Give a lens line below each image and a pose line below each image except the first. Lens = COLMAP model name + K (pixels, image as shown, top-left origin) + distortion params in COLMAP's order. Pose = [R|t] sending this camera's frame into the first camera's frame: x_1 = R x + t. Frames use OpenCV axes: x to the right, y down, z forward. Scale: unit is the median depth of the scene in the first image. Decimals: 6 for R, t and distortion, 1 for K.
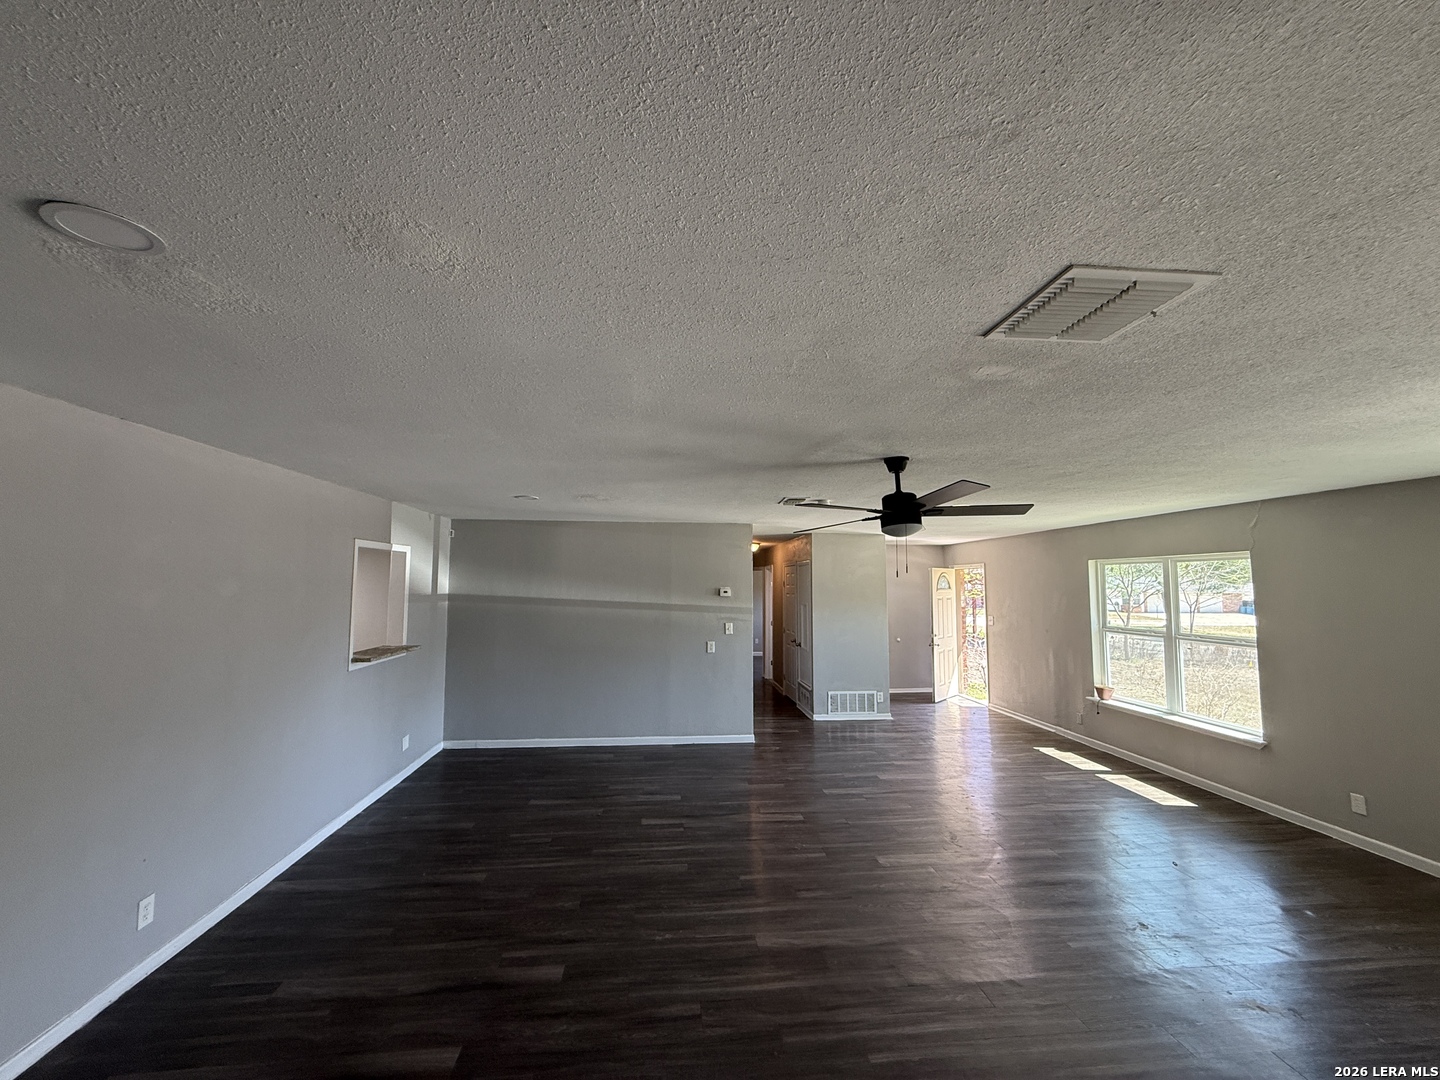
lens RADIAL K [[574.6, 0, 711.0], [0, 574.6, 523.5], [0, 0, 1]] dist [0.001135, 0.000167]
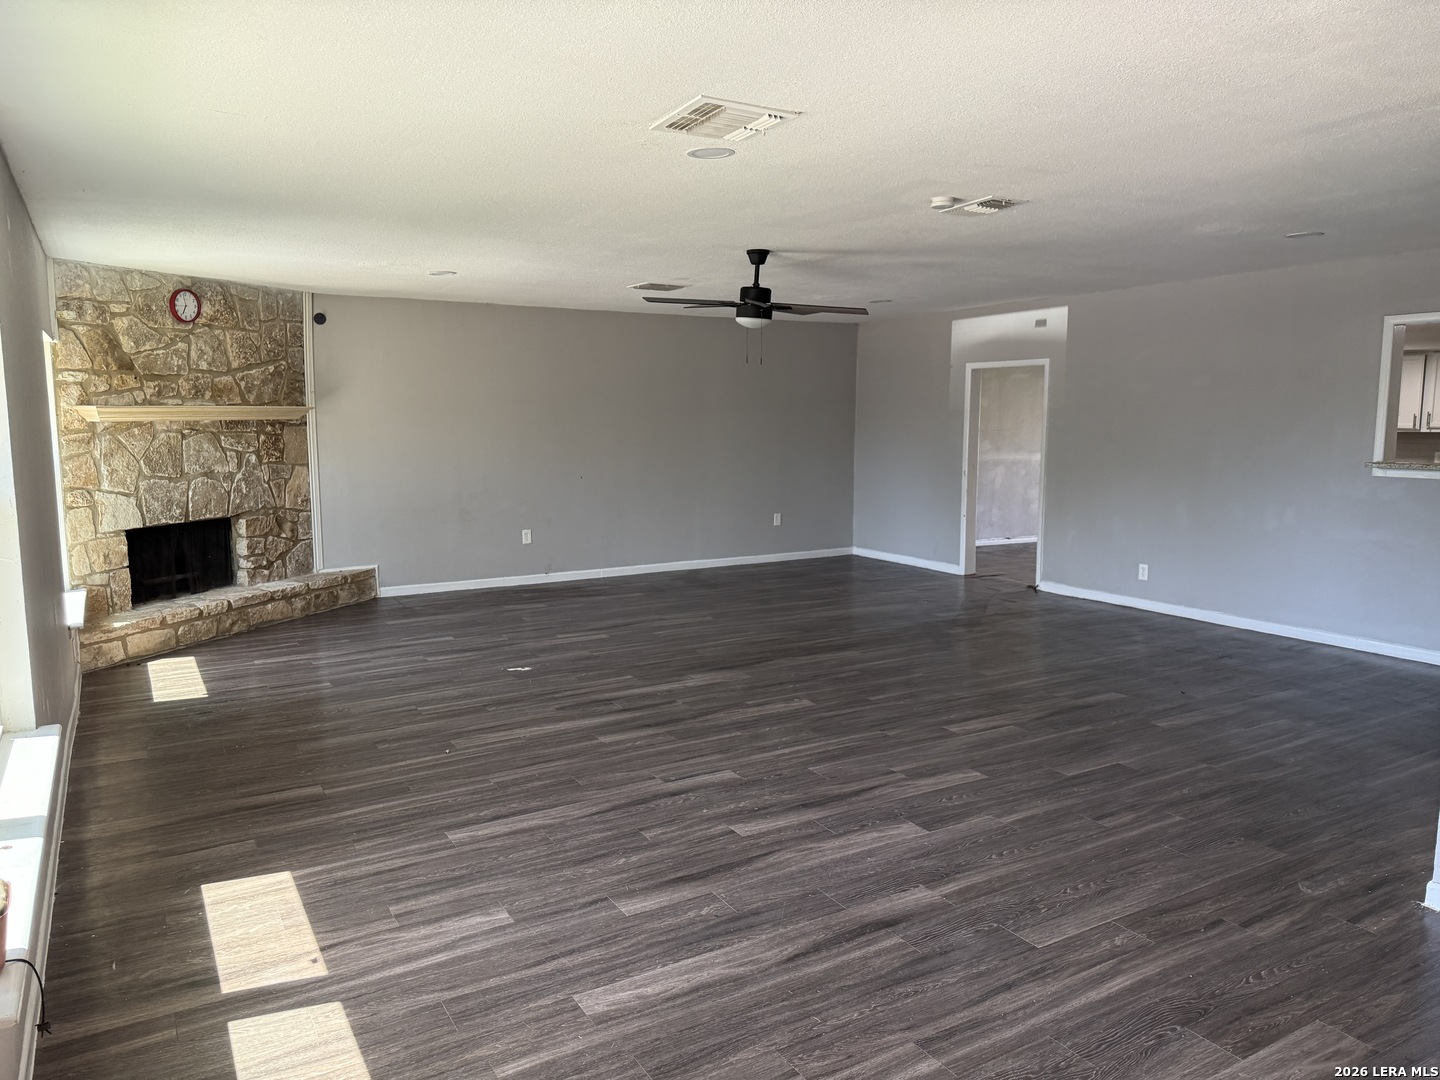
lens RADIAL K [[986.3, 0, 723.5], [0, 986.3, 550.5], [0, 0, 1]] dist [0.151088, -0.272849]
pose [[-0.901556, 0.057722, -0.428795, 0.692410], [0.042172, 0.998065, 0.045687, 0.207126], [0.430603, 0.023107, -0.902246, 1.541879]]
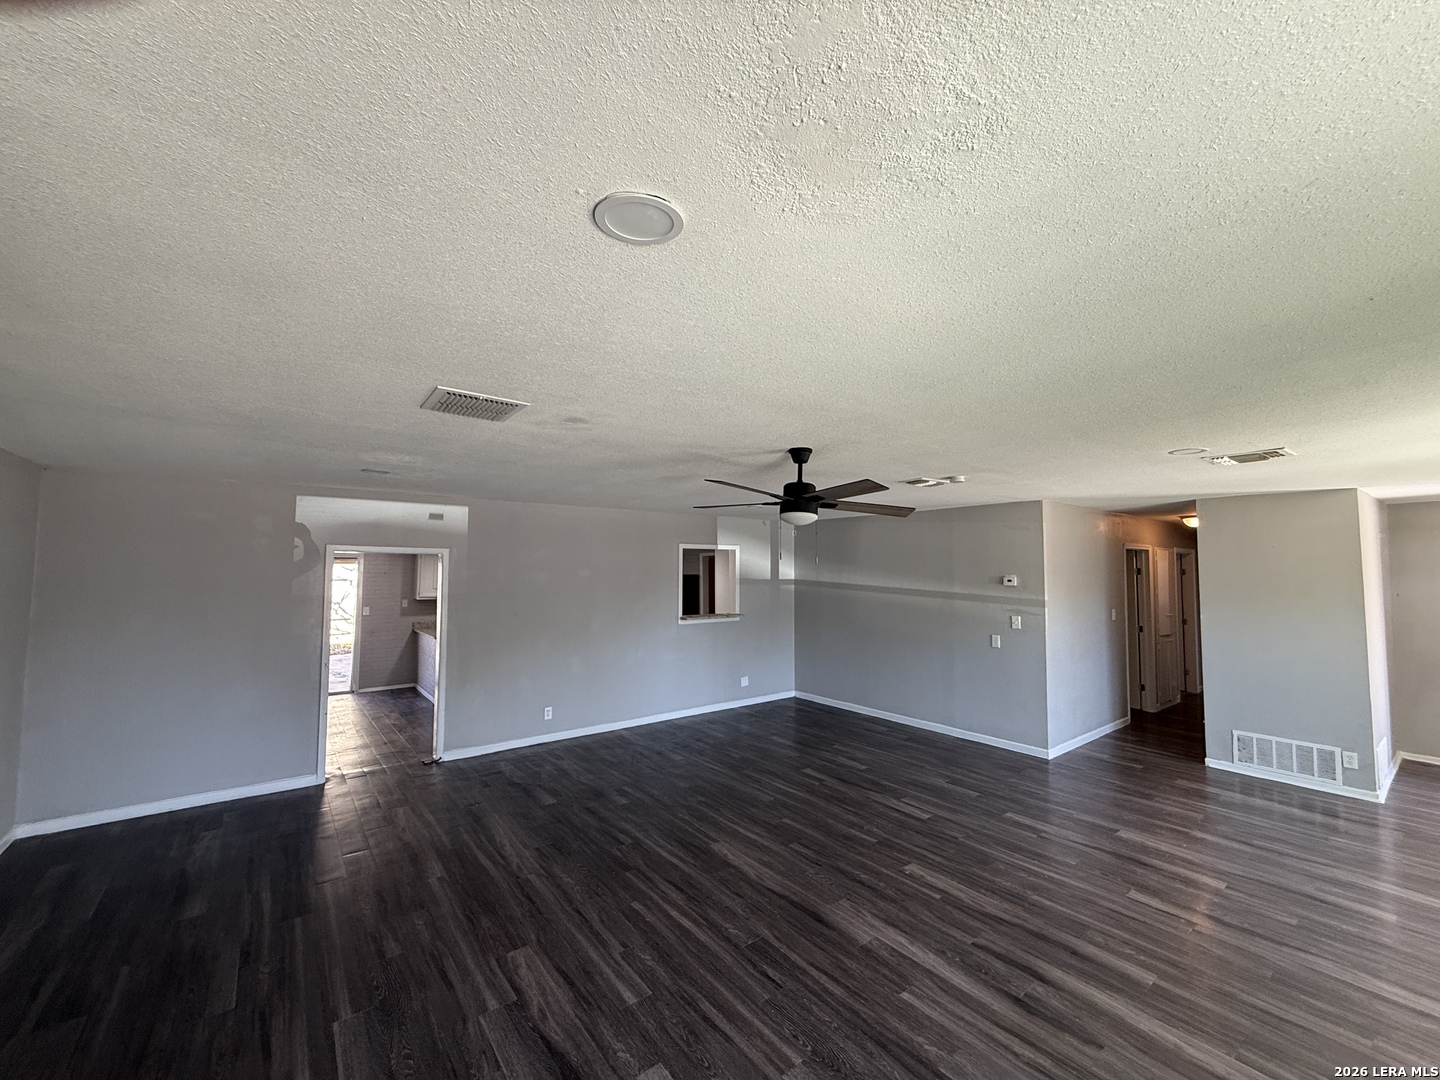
lens RADIAL K [[569.6, 0, 715.5], [0, 569.6, 540.6], [0, 0, 1]] dist [-0.001648, 0.000130]
pose [[0.527349, -0.049898, -0.848182, 0.643665], [0.085329, 0.996337, -0.005562, 0.030468], [0.845353, -0.069442, 0.529675, 0.202510]]
